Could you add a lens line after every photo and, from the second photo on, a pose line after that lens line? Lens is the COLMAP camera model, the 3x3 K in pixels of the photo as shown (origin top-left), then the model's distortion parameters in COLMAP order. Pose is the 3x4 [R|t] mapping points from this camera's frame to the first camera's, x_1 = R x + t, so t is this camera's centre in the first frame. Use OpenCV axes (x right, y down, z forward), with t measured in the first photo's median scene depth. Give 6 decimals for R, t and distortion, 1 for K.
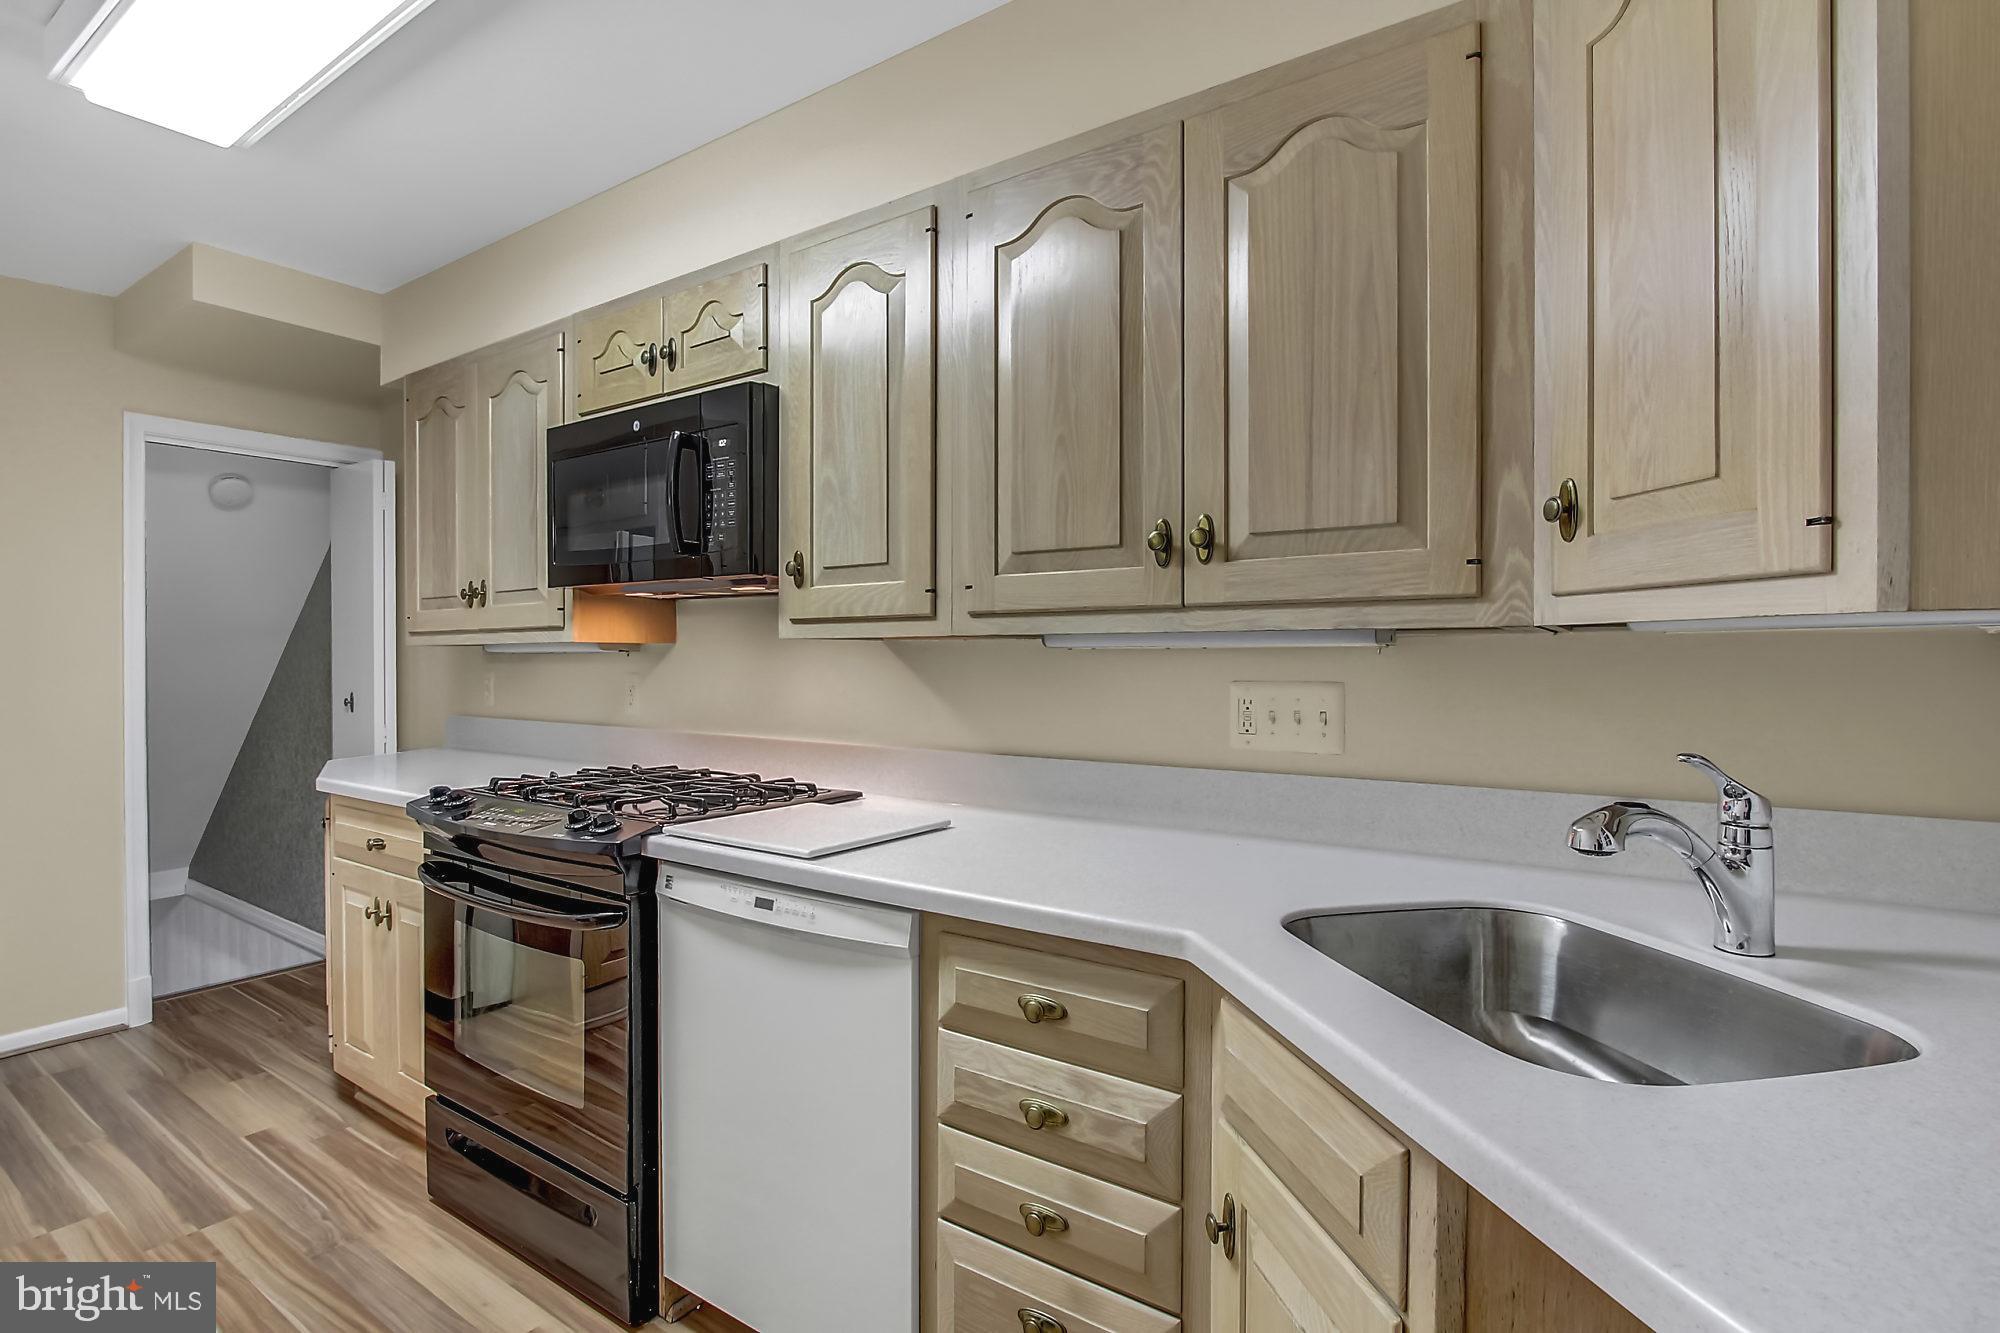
lens RADIAL K [[965.2, 0, 994.6], [0, 965.2, 667.8], [0, 0, 1]] dist [-0.006613, -0.000877]
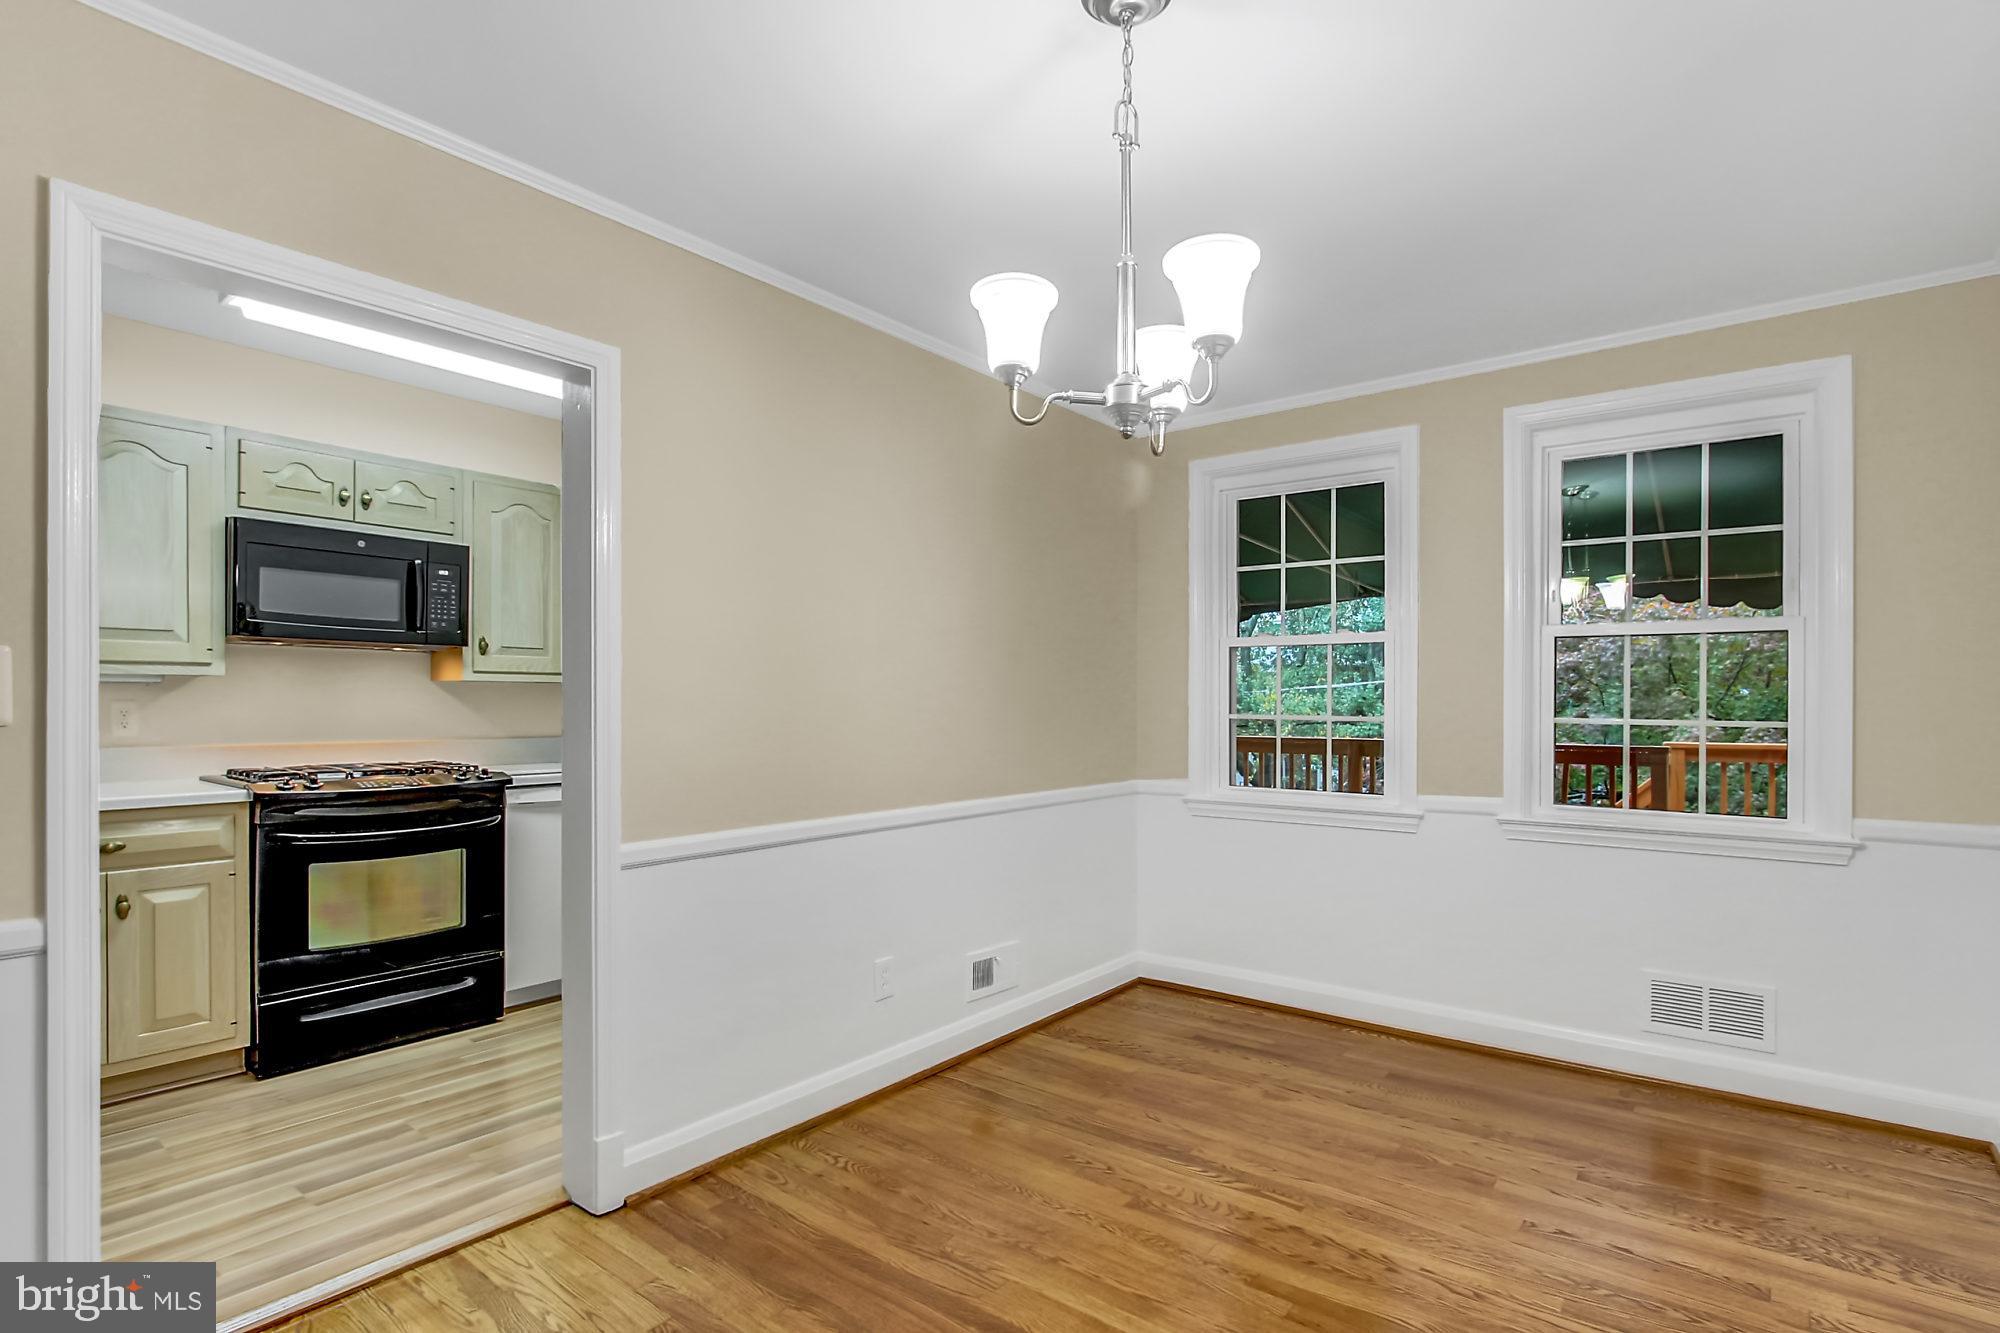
lens RADIAL K [[976.0, 0, 998.2], [0, 976.0, 709.2], [0, 0, 1]] dist [-0.011141, 0.000190]
pose [[0.059263, -0.007106, 0.998217, -2.591734], [0.004067, 0.999968, 0.006877, 0.021083], [-0.998234, 0.003653, 0.059290, -0.194440]]
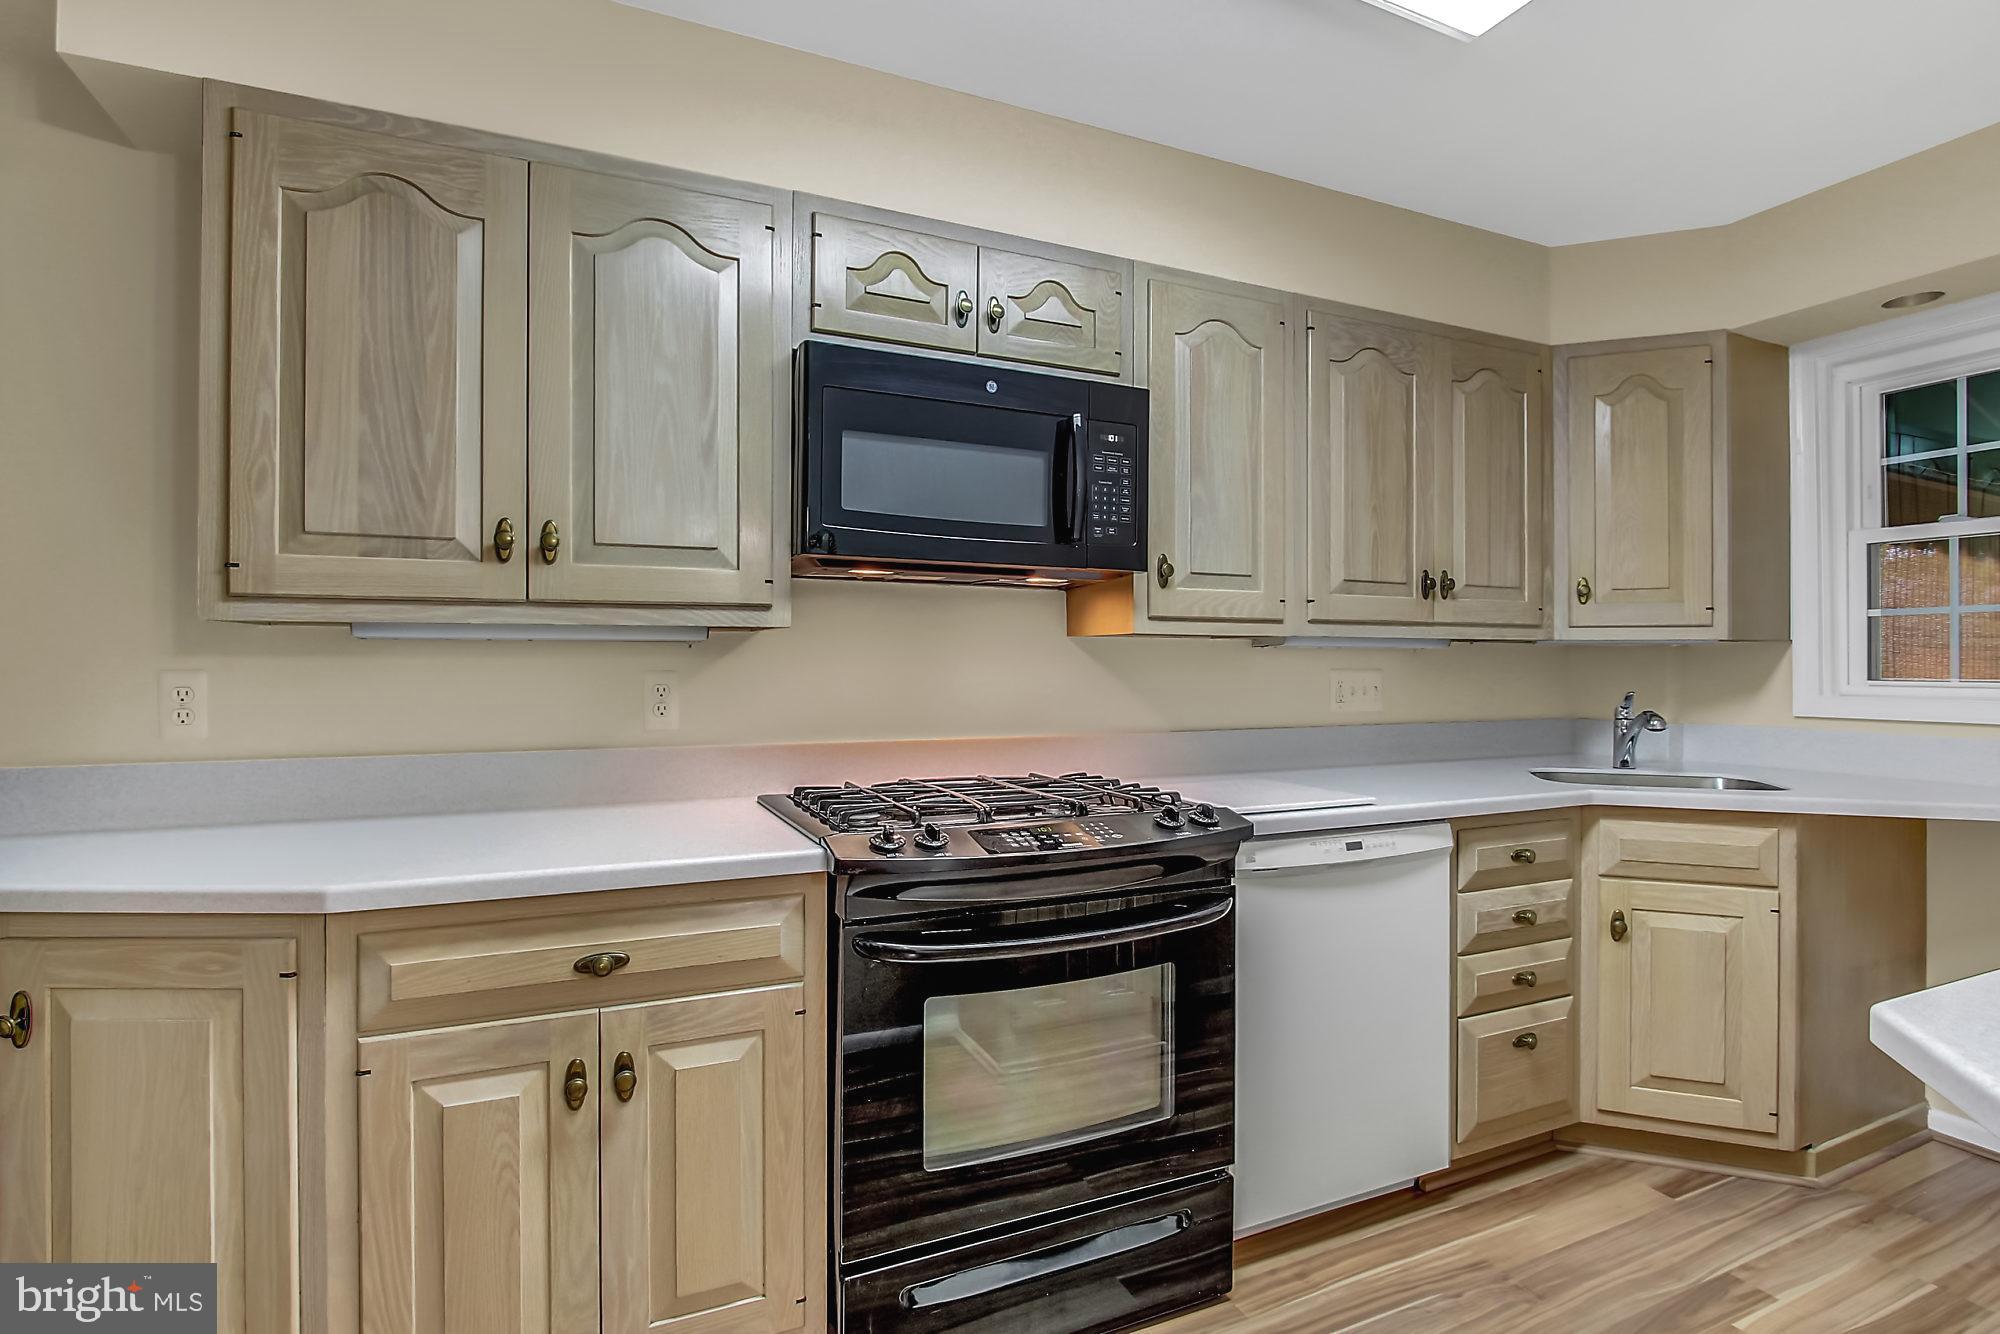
lens RADIAL K [[965.2, 0, 994.6], [0, 965.2, 668.3], [0, 0, 1]] dist [-0.006613, -0.000877]
pose [[0.513142, -0.002923, 0.858299, -1.528809], [0.006890, 0.999976, -0.000713, 0.009986], [-0.858276, 0.006280, 0.513149, 0.740814]]
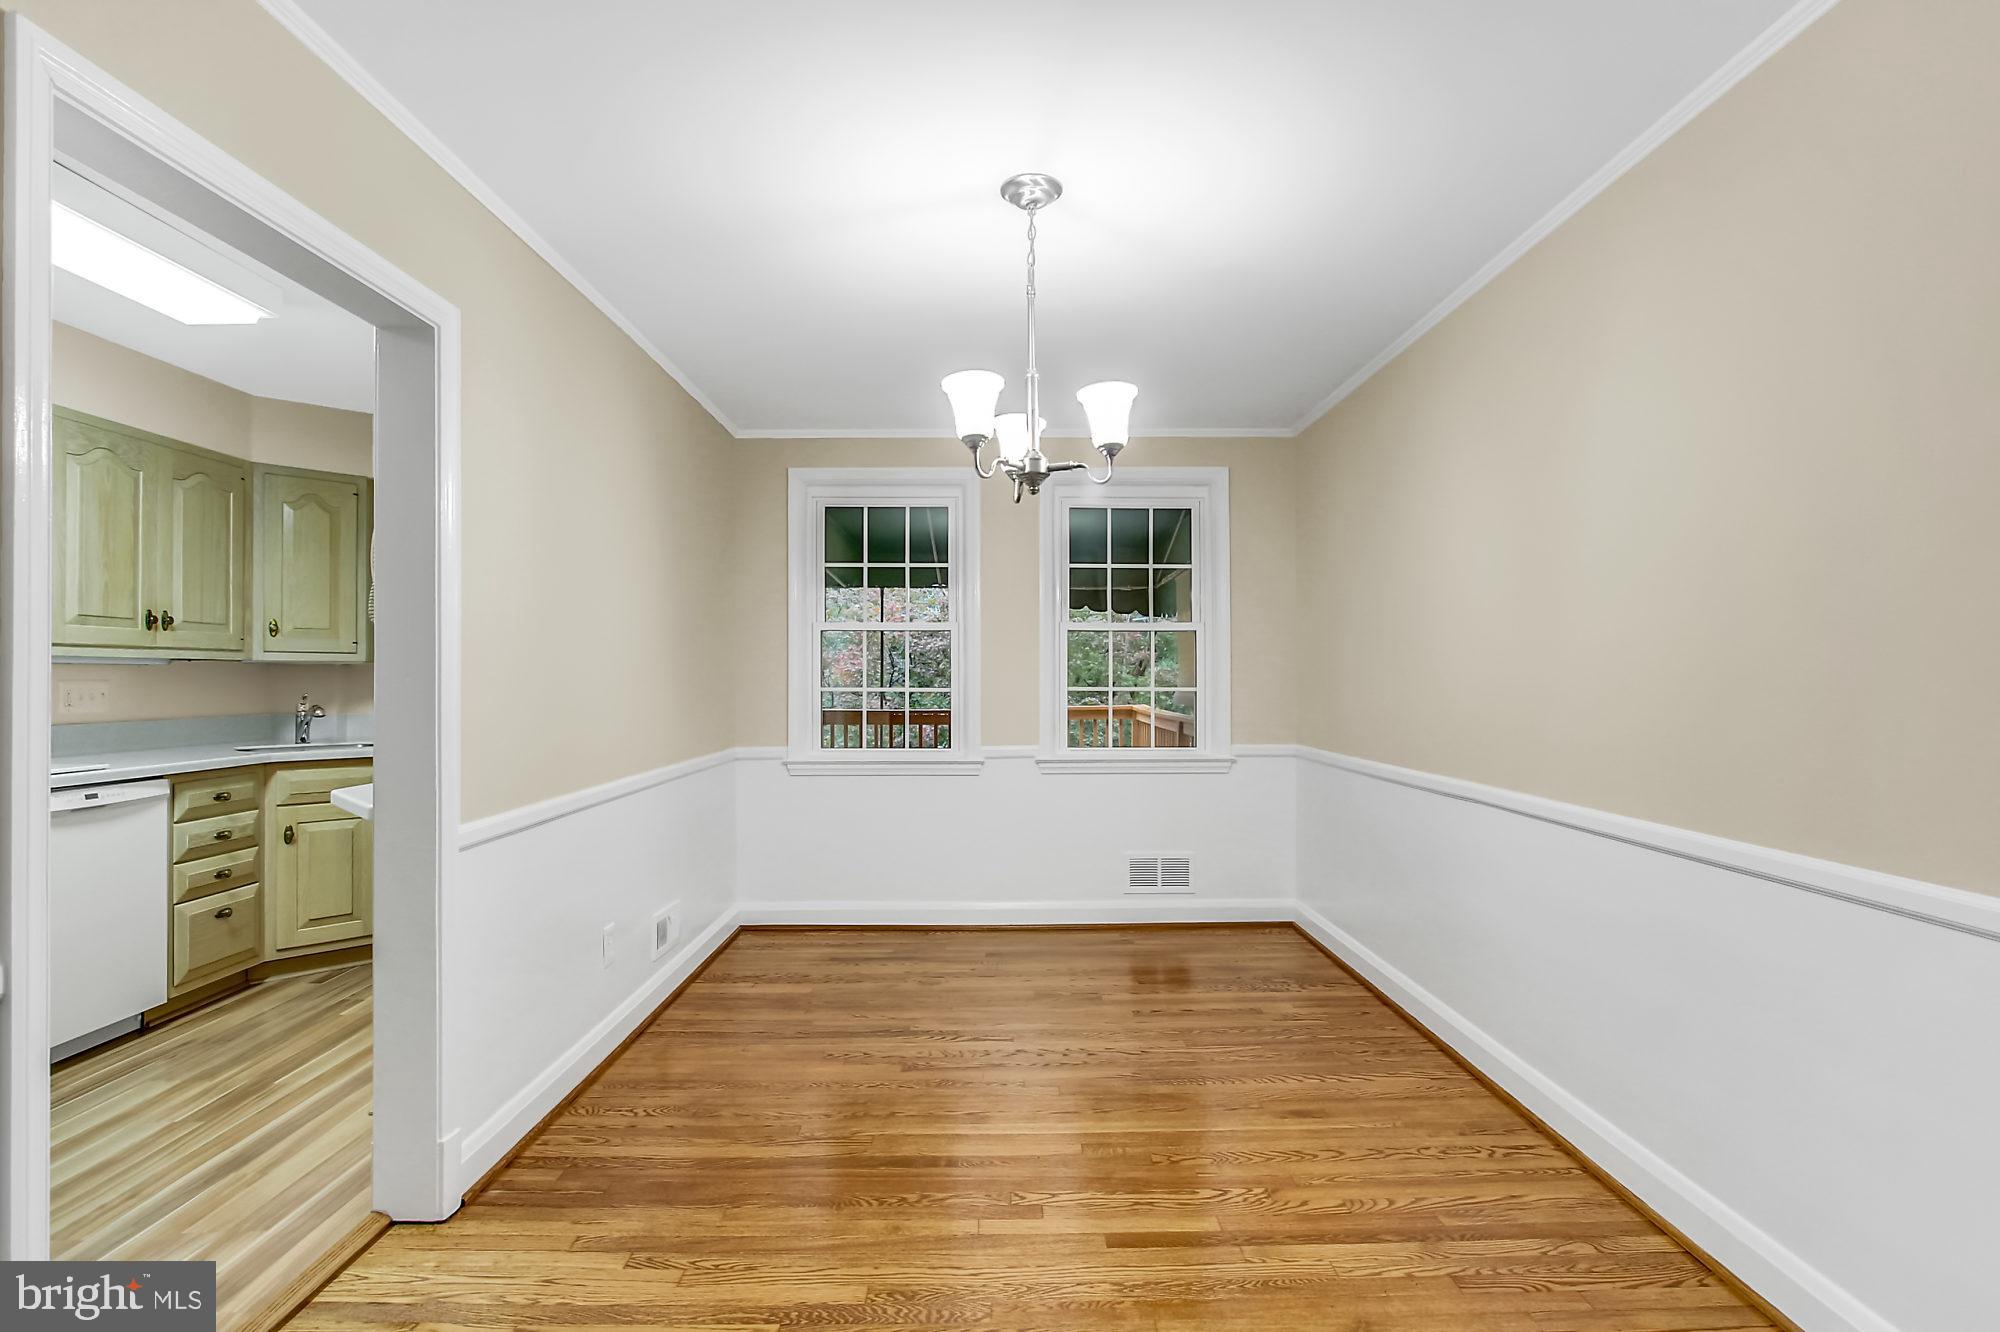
lens RADIAL K [[965.2, 0, 994.6], [0, 965.2, 667.3], [0, 0, 1]] dist [-0.006613, -0.000877]
pose [[-0.570786, 0.009727, 0.821041, -2.752699], [0.007787, 0.999949, -0.006433, 0.016111], [-0.821062, 0.002722, -0.570833, 0.605465]]
